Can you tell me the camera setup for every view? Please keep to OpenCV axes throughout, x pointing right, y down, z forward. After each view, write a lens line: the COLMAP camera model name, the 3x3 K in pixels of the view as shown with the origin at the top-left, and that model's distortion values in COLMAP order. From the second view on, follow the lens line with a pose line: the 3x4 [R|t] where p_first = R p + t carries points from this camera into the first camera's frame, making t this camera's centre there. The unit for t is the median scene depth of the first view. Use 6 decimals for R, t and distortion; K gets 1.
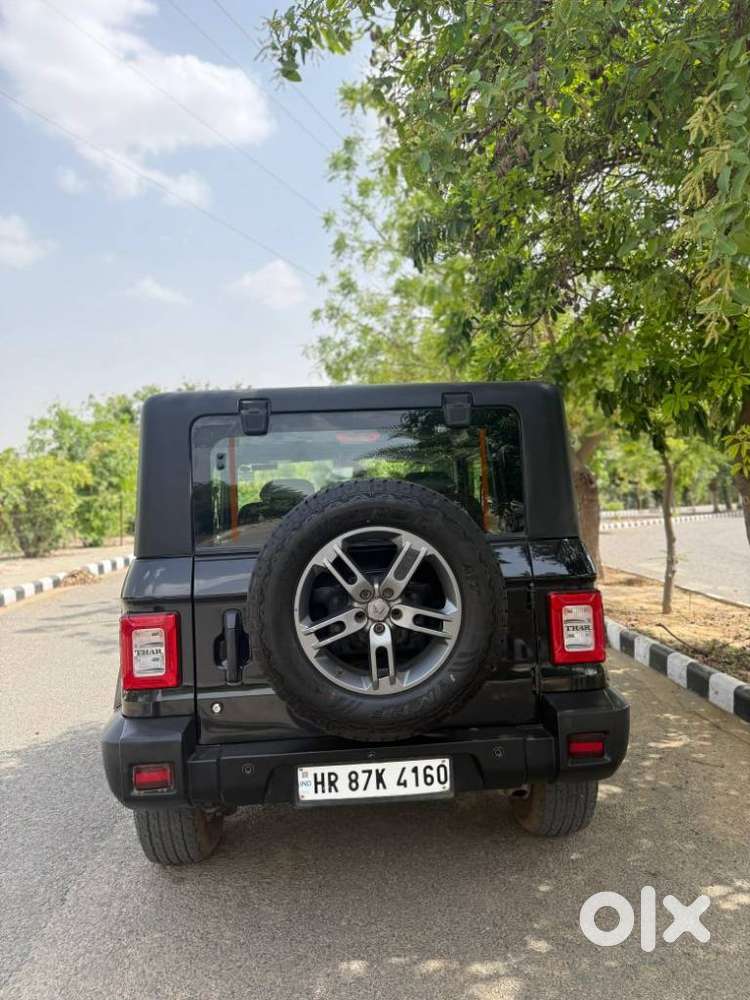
lens RADIAL K [[694.3, 0, 380.6], [0, 694.3, 496.6], [0, 0, 1]] dist [0.002349, -0.012829]
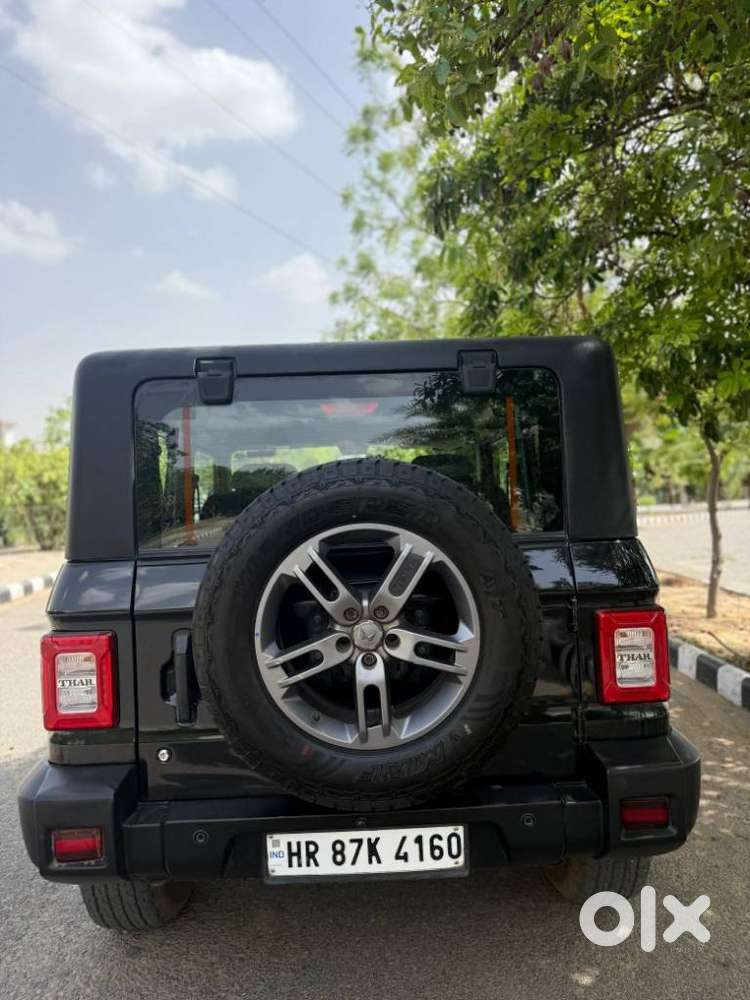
lens RADIAL K [[694.3, 0, 378.4], [0, 694.3, 500.9], [0, 0, 1]] dist [0.002349, -0.012829]
pose [[0.999184, 0.003972, -0.040184, 0.034062], [-0.003374, 0.999883, 0.014935, 0.007536], [0.040239, -0.014788, 0.999081, 0.235661]]
